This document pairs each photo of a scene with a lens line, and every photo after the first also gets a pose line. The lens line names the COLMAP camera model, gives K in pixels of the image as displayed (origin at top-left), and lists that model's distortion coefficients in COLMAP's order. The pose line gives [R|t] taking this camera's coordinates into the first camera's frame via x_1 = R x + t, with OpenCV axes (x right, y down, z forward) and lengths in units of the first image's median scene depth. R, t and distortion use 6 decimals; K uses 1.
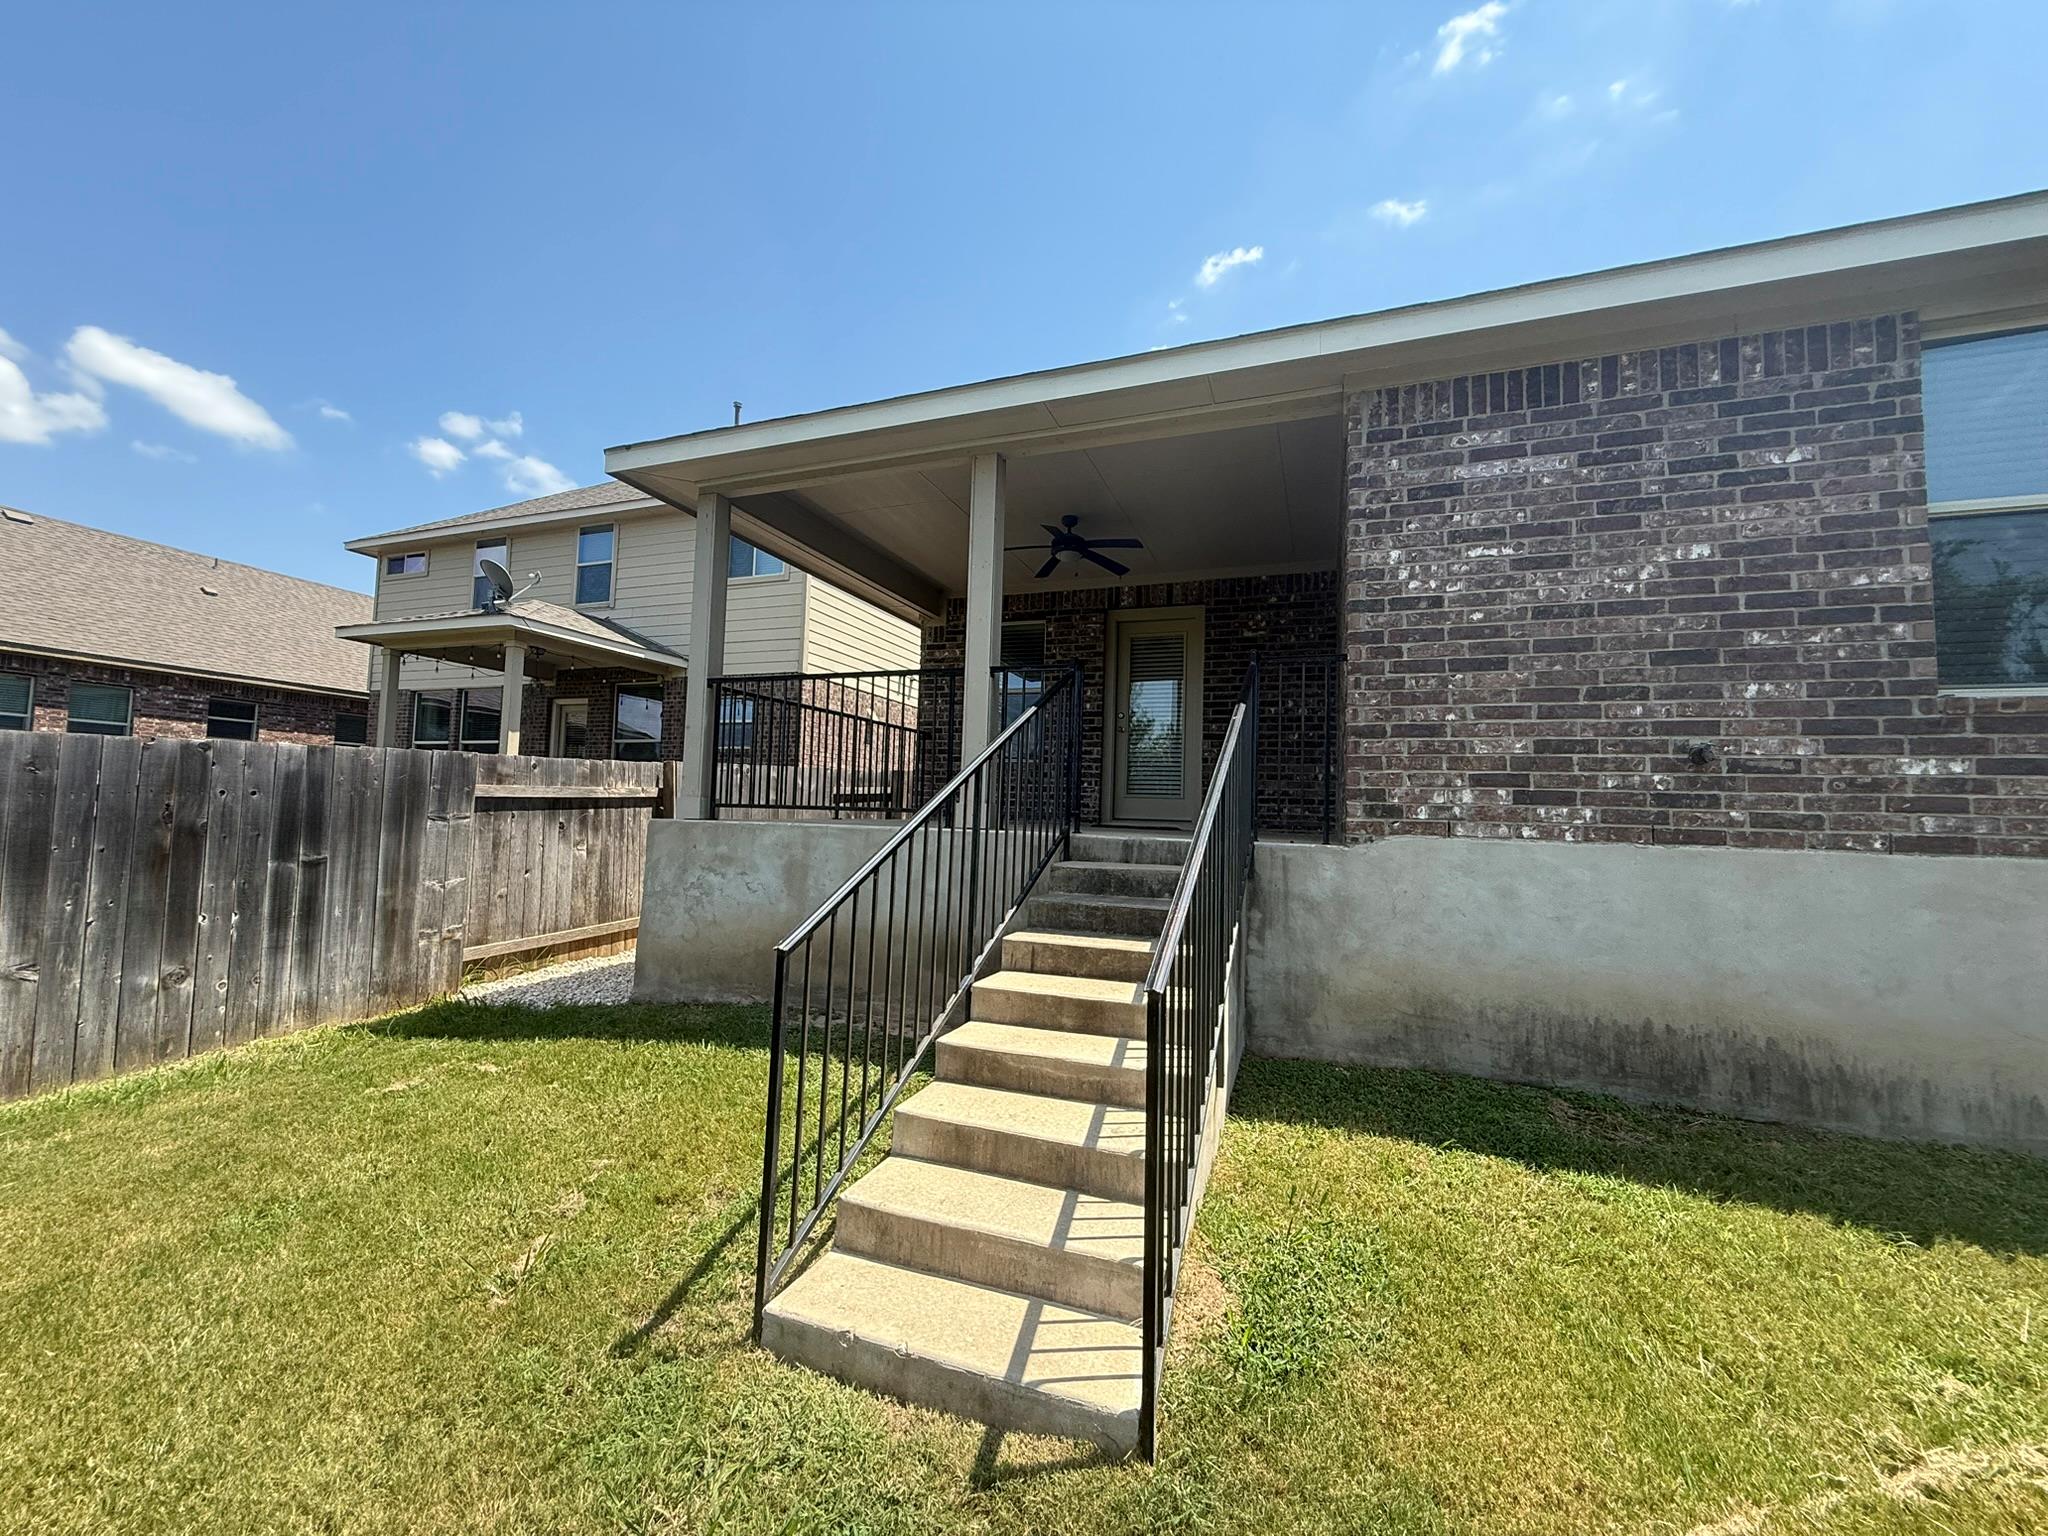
lens RADIAL K [[817.3, 0, 1022.4], [0, 817.3, 767.0], [0, 0, 1]] dist [-0.000608, 0.000023]
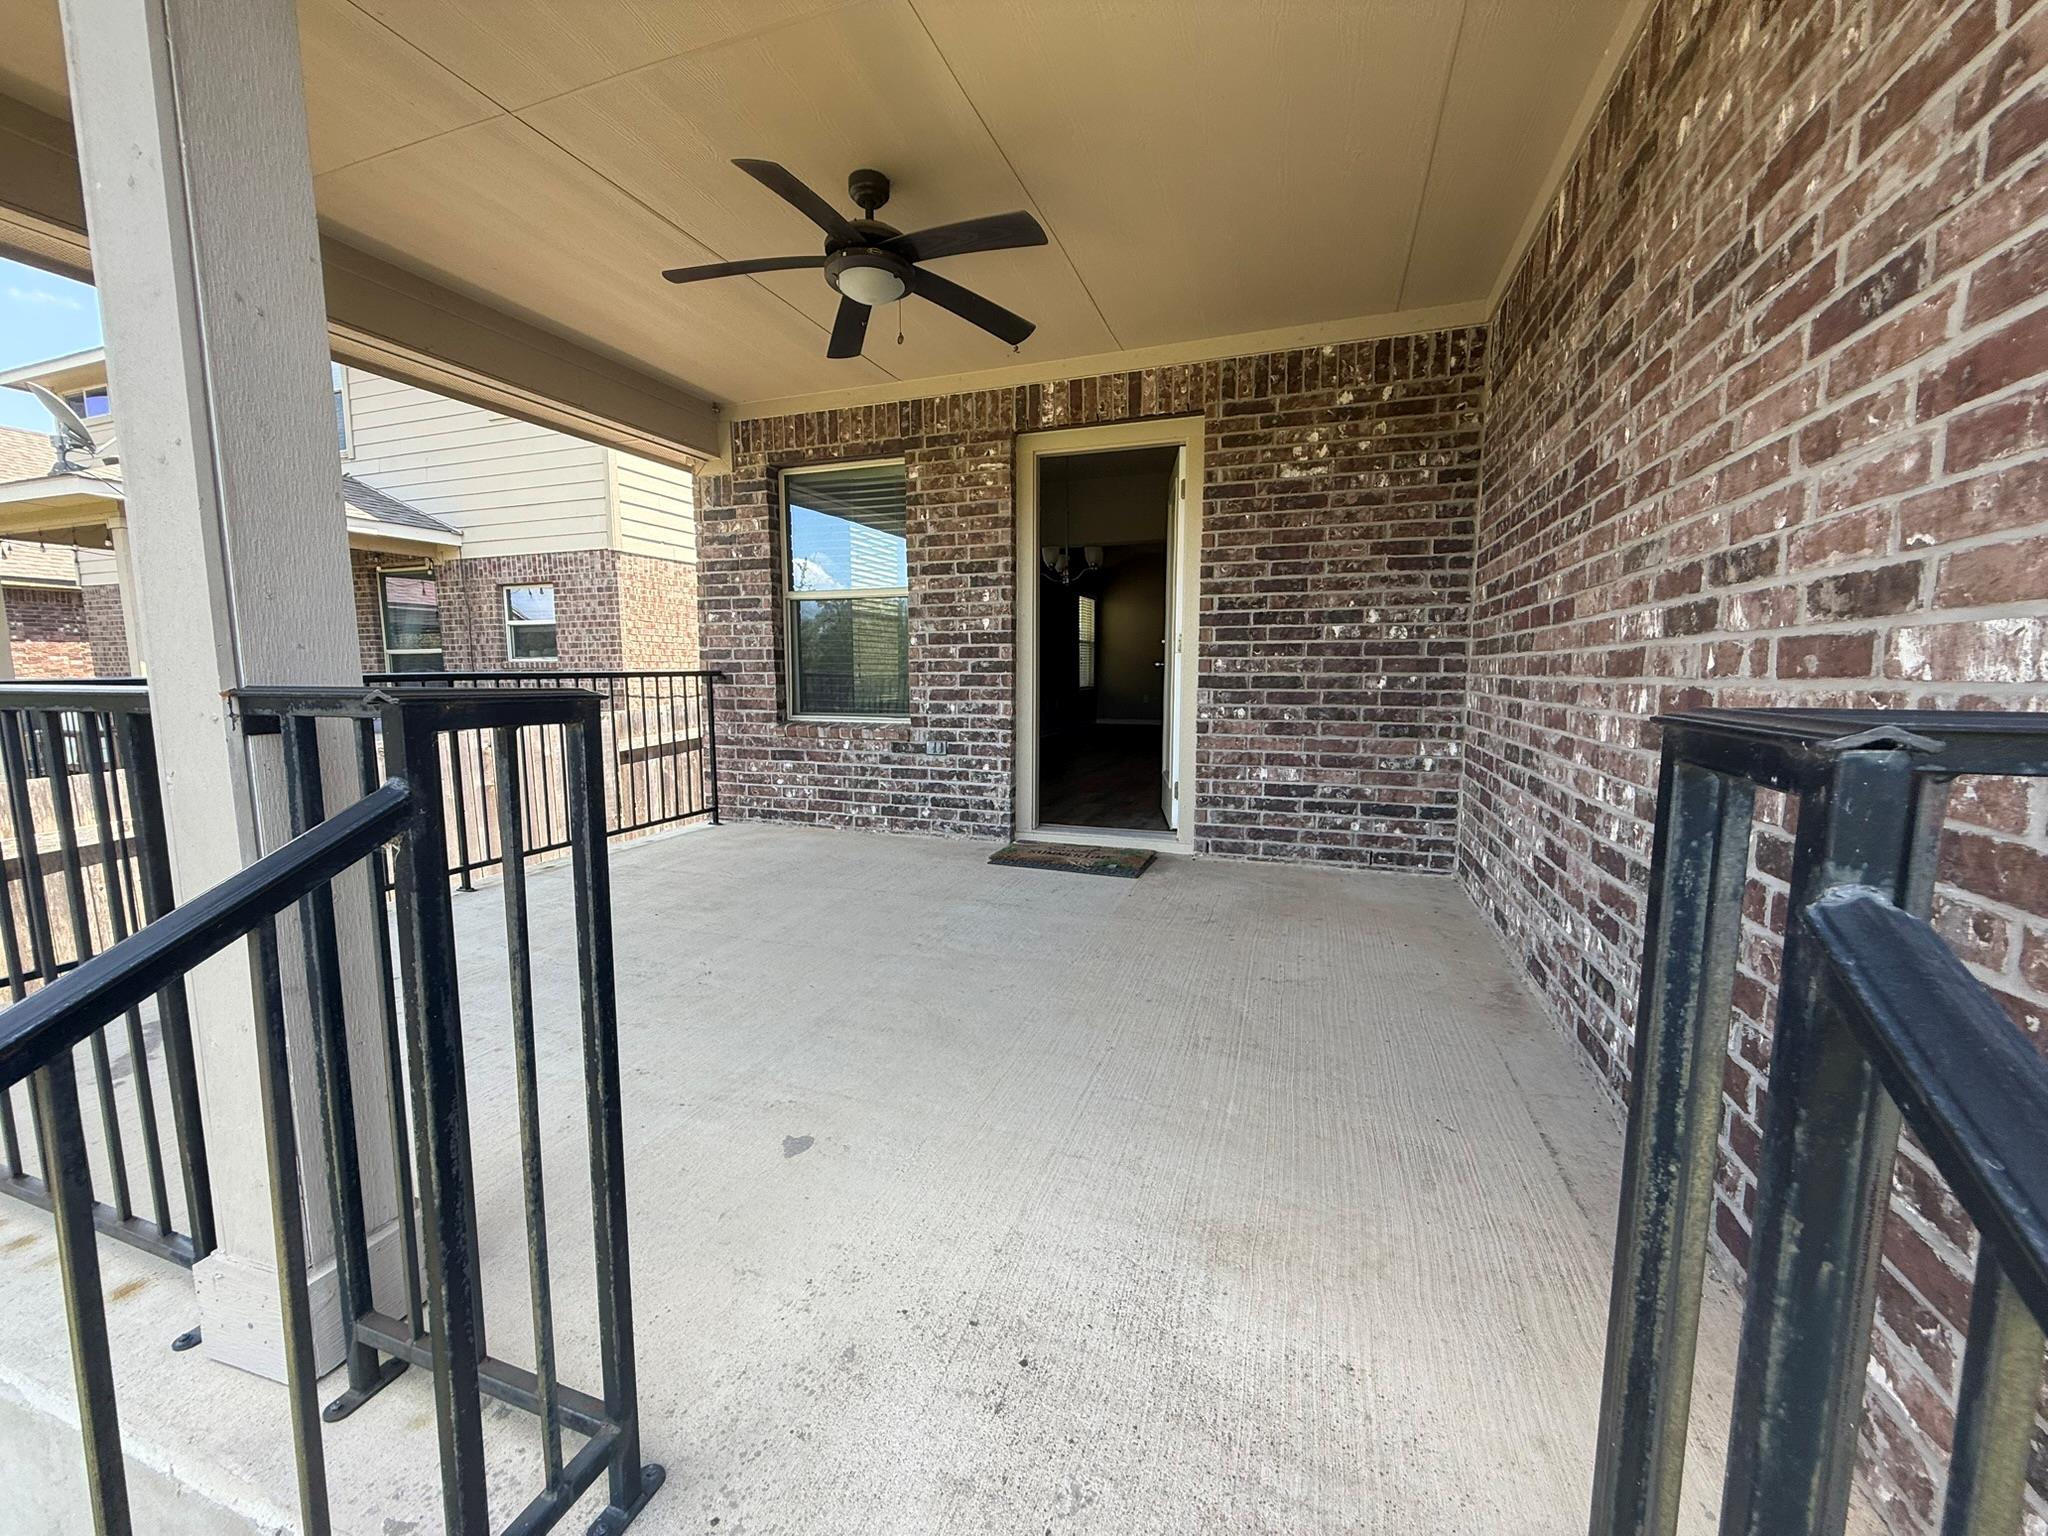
lens RADIAL K [[817.3, 0, 1019.5], [0, 817.3, 773.4], [0, 0, 1]] dist [-0.000608, 0.000023]
pose [[0.999273, -0.036223, 0.011888, 0.097632], [0.033331, 0.981444, 0.188829, -0.082695], [-0.018508, -0.188295, 0.981938, 0.476703]]
